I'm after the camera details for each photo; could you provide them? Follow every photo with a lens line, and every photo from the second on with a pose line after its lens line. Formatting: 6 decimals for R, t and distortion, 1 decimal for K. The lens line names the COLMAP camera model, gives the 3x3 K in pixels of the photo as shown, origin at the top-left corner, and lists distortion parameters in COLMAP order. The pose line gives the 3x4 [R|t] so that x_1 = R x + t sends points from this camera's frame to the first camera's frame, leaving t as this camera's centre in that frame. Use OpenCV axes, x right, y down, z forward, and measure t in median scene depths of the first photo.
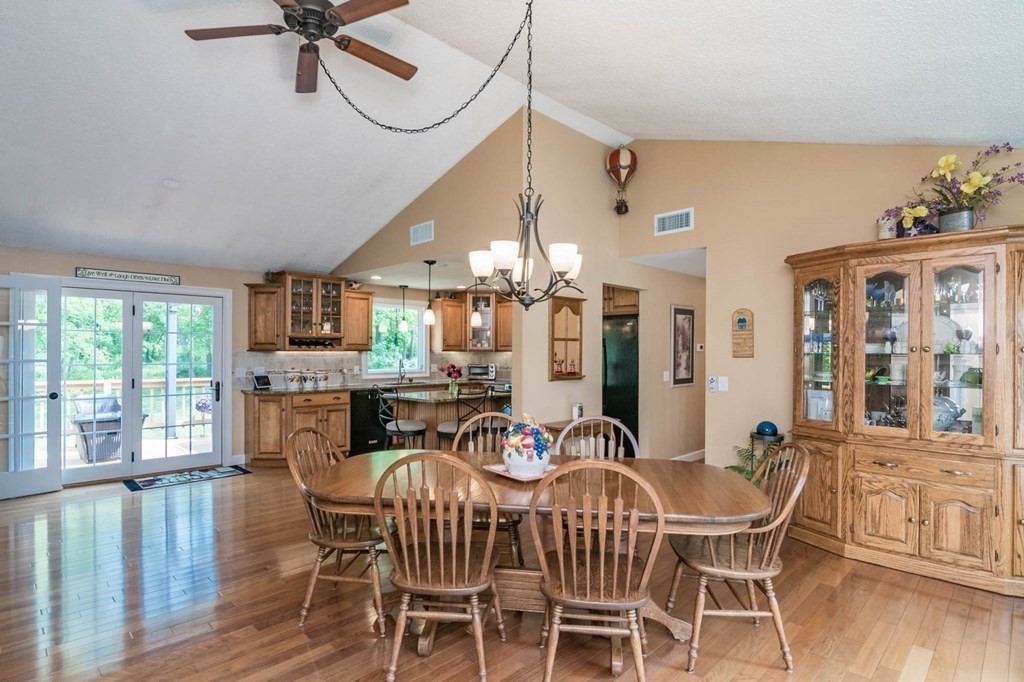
lens RADIAL K [[527.1, 0, 487.4], [0, 527.1, 352.0], [0, 0, 1]] dist [-0.016355, -0.000388]
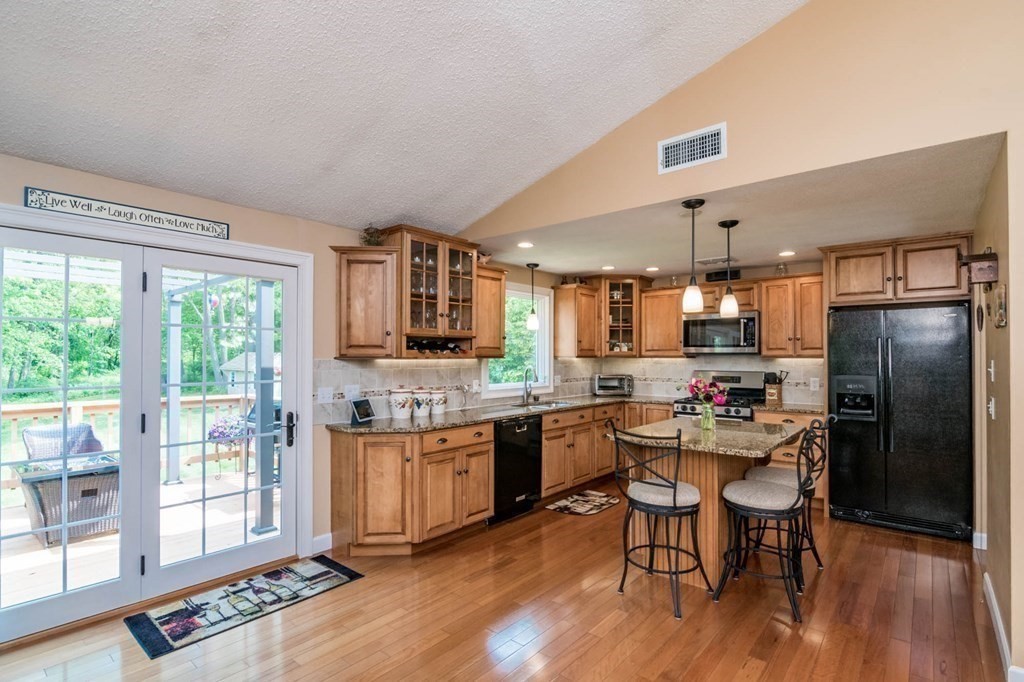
lens RADIAL K [[500.9, 0, 496.3], [0, 500.9, 351.7], [0, 0, 1]] dist [-0.014863, -0.001985]
pose [[0.995829, -0.002427, 0.091204, -0.323322], [0.003371, 0.999942, -0.010196, -0.003549], [-0.091174, 0.010461, 0.995780, 0.413560]]
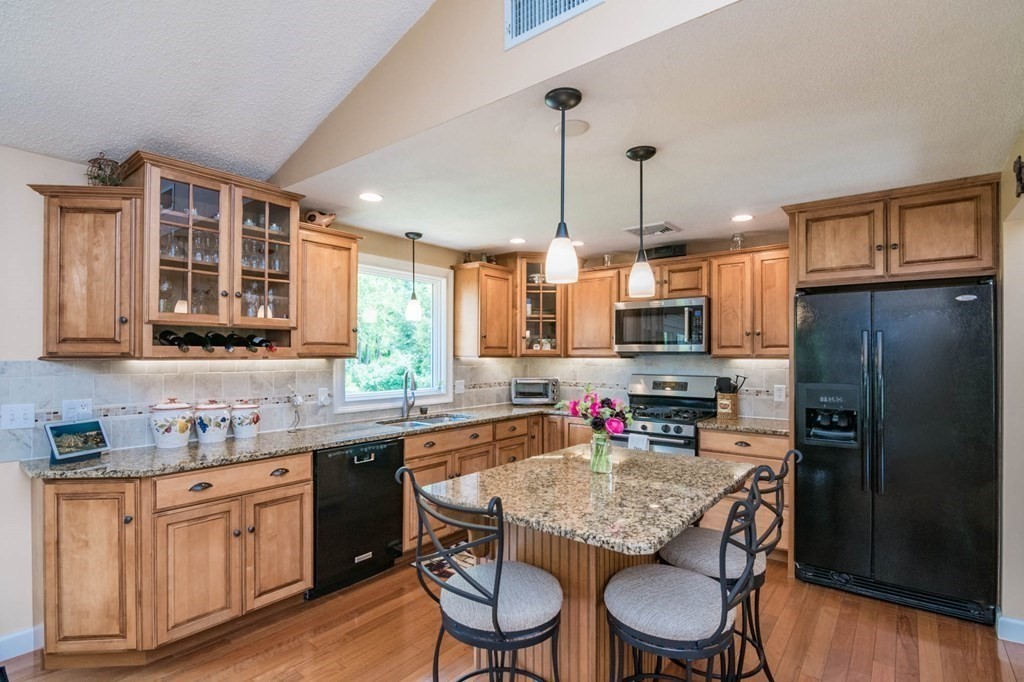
lens RADIAL K [[500.4, 0, 497.4], [0, 500.4, 354.2], [0, 0, 1]] dist [-0.020288, 0.000427]
pose [[0.992458, -0.001047, 0.122585, -0.165278], [0.001421, 0.999995, -0.002959, -0.004116], [-0.122581, 0.003111, 0.992454, 0.594139]]
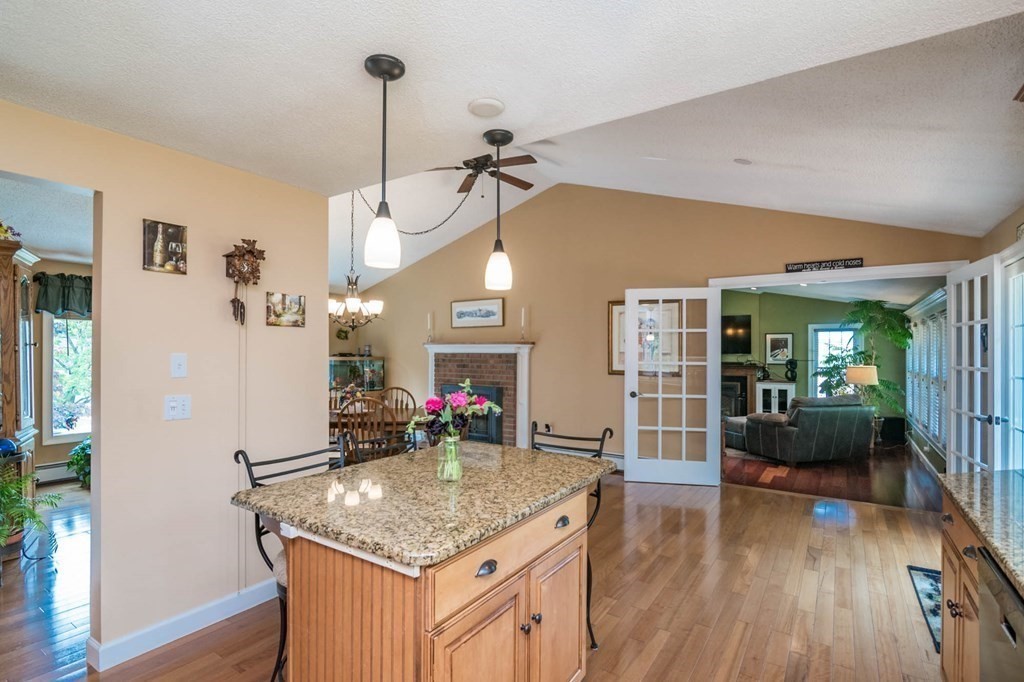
lens RADIAL K [[500.9, 0, 496.3], [0, 500.9, 349.4], [0, 0, 1]] dist [-0.014863, -0.001985]
pose [[-0.980203, -0.008897, -0.197795, -0.026609], [-0.008254, 0.999958, -0.004074, -0.002564], [0.197823, -0.002361, -0.980235, 1.198717]]
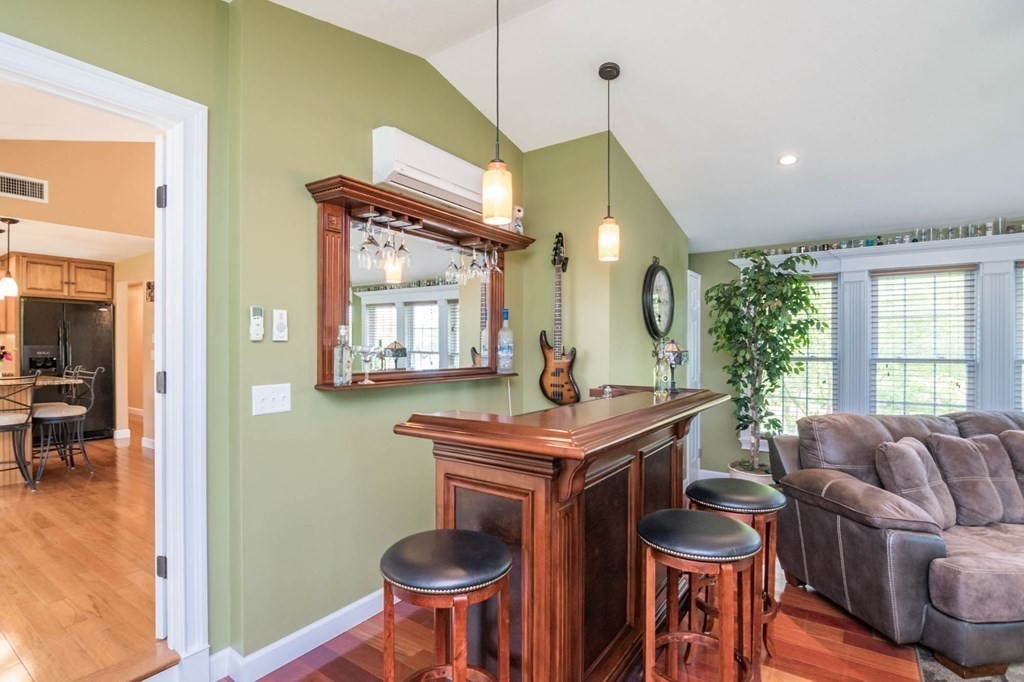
lens RADIAL K [[500.9, 0, 510.6], [0, 500.9, 348.1], [0, 0, 1]] dist [-0.014863, -0.001985]
pose [[-0.191416, -0.005360, 0.981494, -0.883574], [0.003832, 0.999973, 0.006208, 0.024969], [-0.981502, 0.004949, -0.191390, 0.323002]]
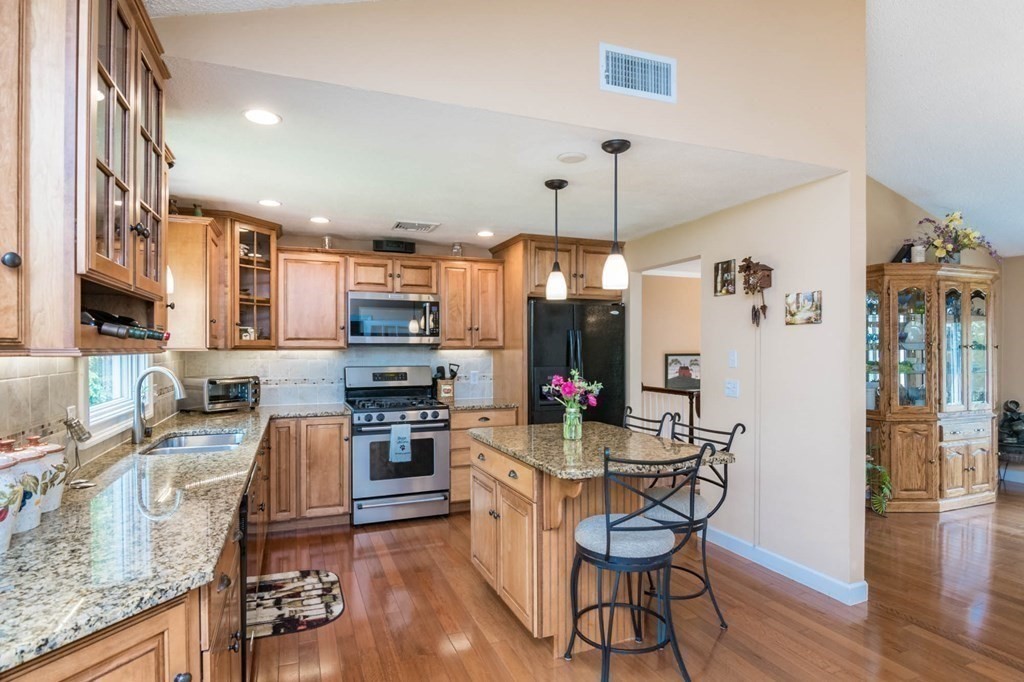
lens RADIAL K [[552.6, 0, 517.3], [0, 552.6, 354.9], [0, 0, 1]] dist [0.000350, 0.000167]
pose [[0.370061, -0.013557, 0.928908, -0.493223], [0.003394, 0.999907, 0.013241, -0.002889], [-0.929001, -0.001748, 0.370073, 0.782483]]
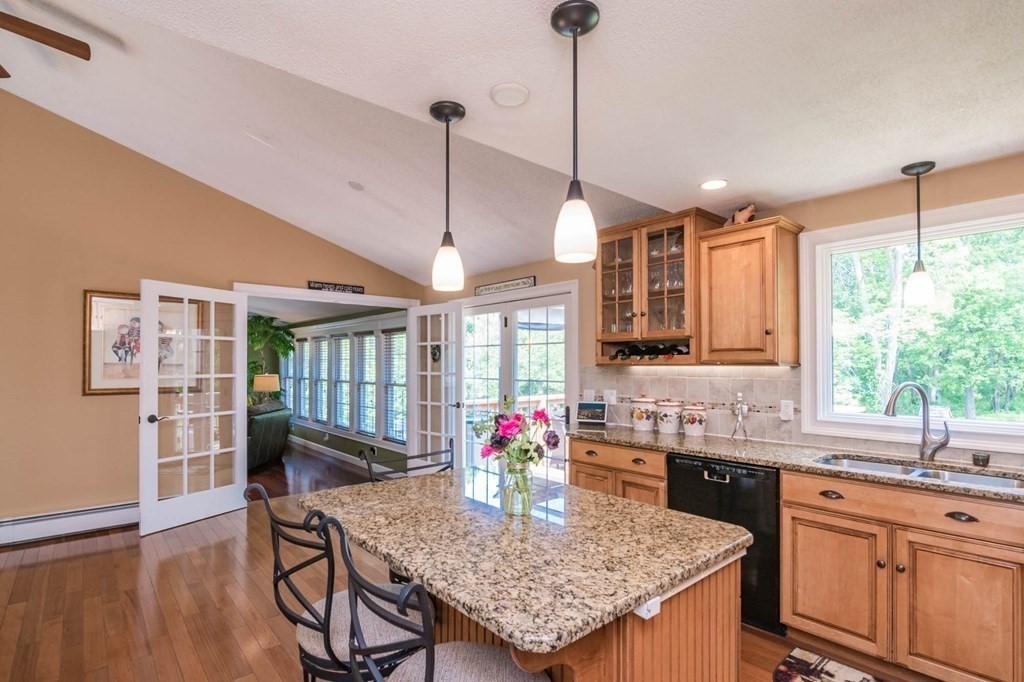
lens RADIAL K [[500.9, 0, 515.7], [0, 500.9, 358.1], [0, 0, 1]] dist [-0.014863, -0.001985]
pose [[-0.046094, -0.015271, -0.998820, 0.191416], [-0.002492, 0.999882, -0.015172, -0.001163], [0.998934, 0.001790, -0.046127, 0.919049]]
